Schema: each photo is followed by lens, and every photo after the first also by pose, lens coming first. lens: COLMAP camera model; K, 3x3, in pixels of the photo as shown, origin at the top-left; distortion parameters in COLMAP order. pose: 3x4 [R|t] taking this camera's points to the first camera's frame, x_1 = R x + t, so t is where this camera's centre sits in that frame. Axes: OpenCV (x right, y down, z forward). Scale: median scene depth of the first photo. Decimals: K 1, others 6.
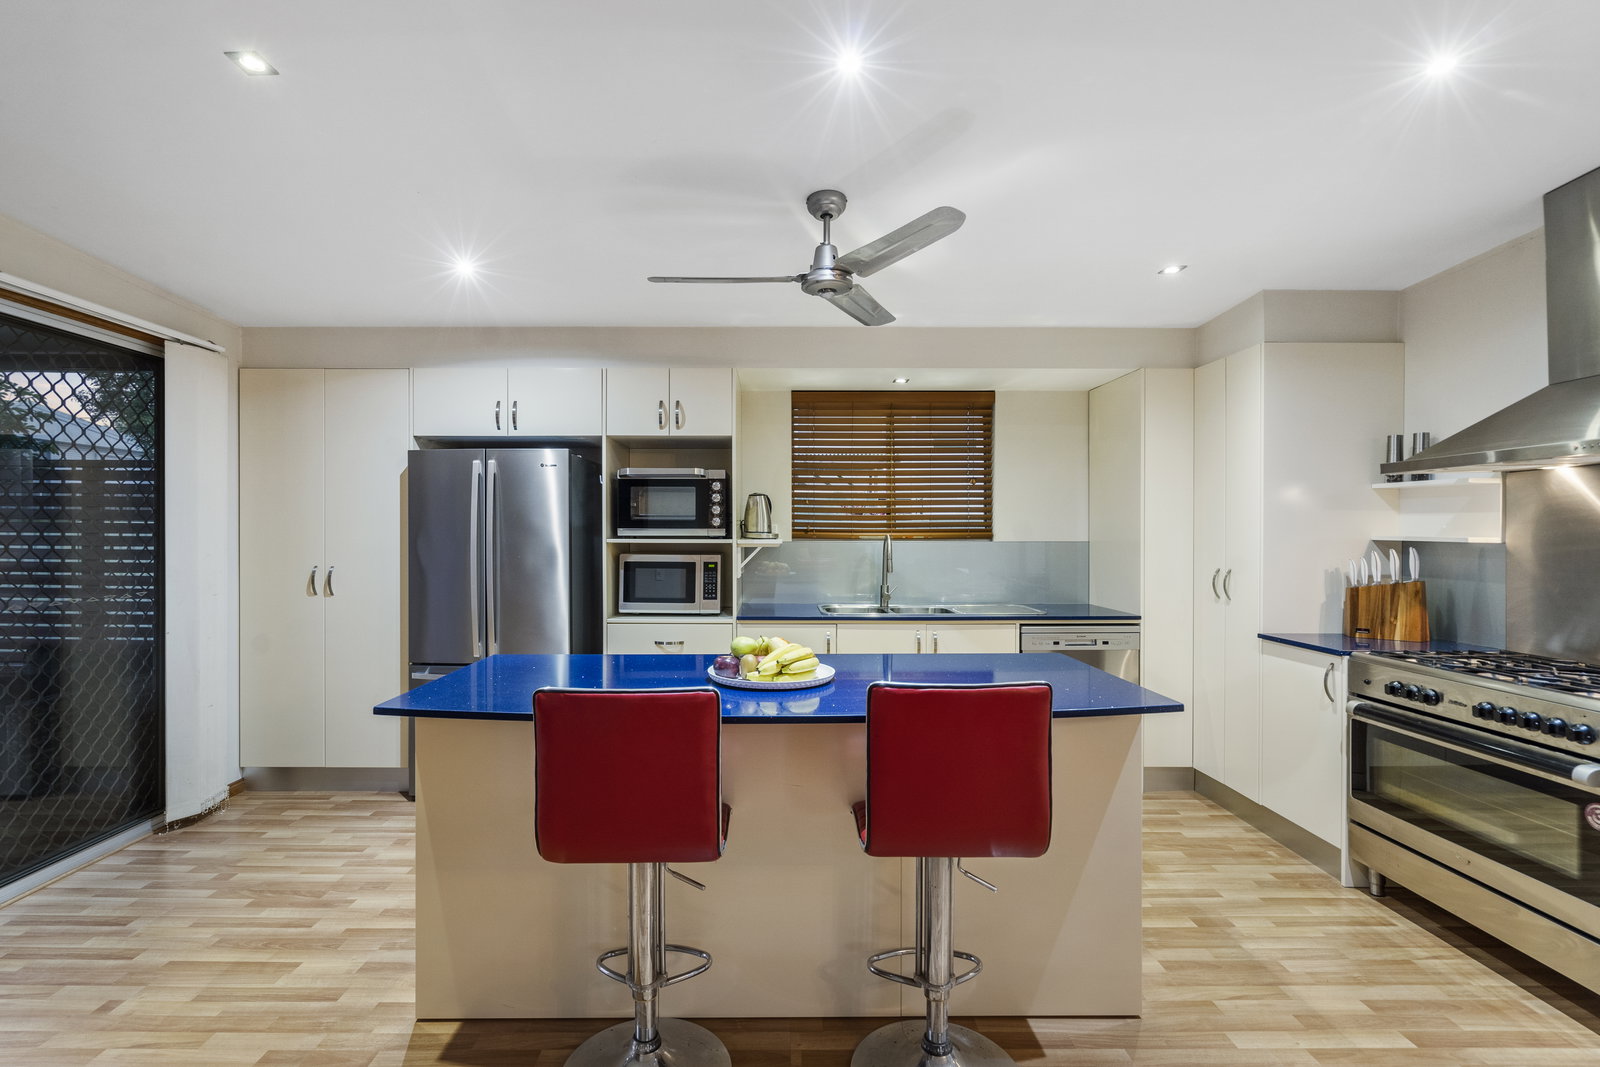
lens RADIAL K [[721.9, 0, 783.1], [0, 721.9, 537.7], [0, 0, 1]] dist [-0.002656, -0.000026]
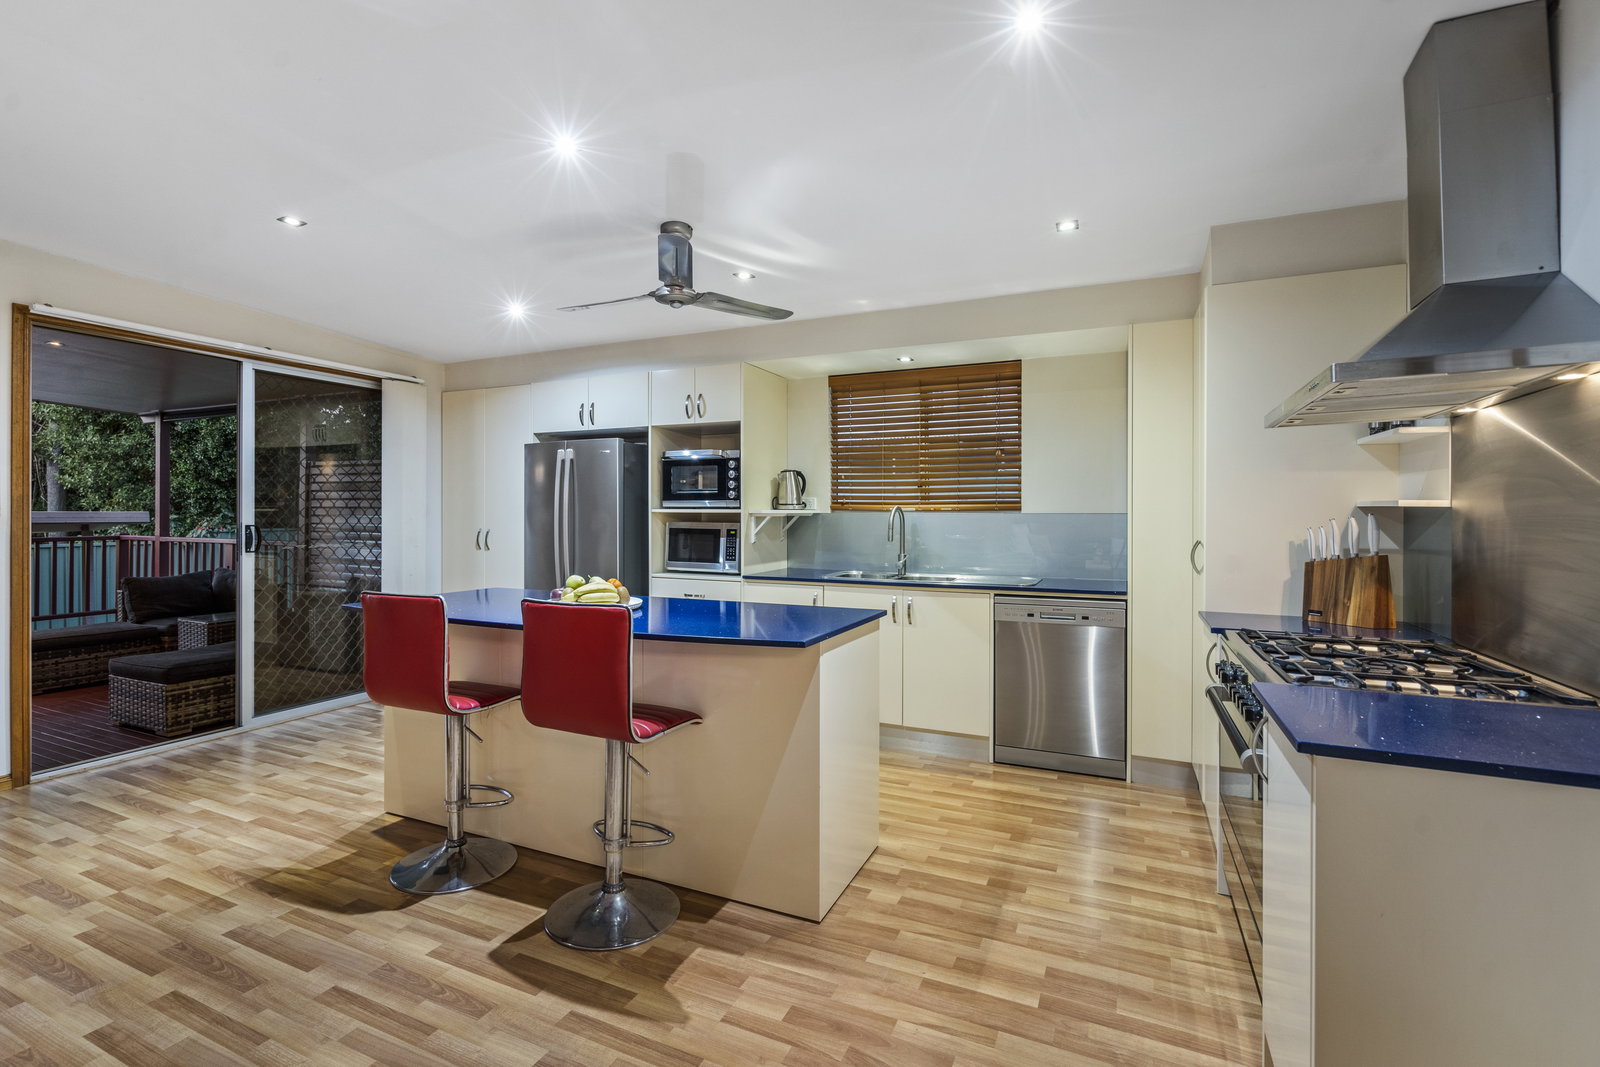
lens RADIAL K [[721.9, 0, 796.1], [0, 721.9, 518.9], [0, 0, 1]] dist [-0.002656, -0.000026]
pose [[0.908150, 0.004050, -0.418626, 0.505010], [-0.005397, 0.999983, -0.002033, 0.019791], [0.418611, 0.004106, 0.908157, -0.022295]]
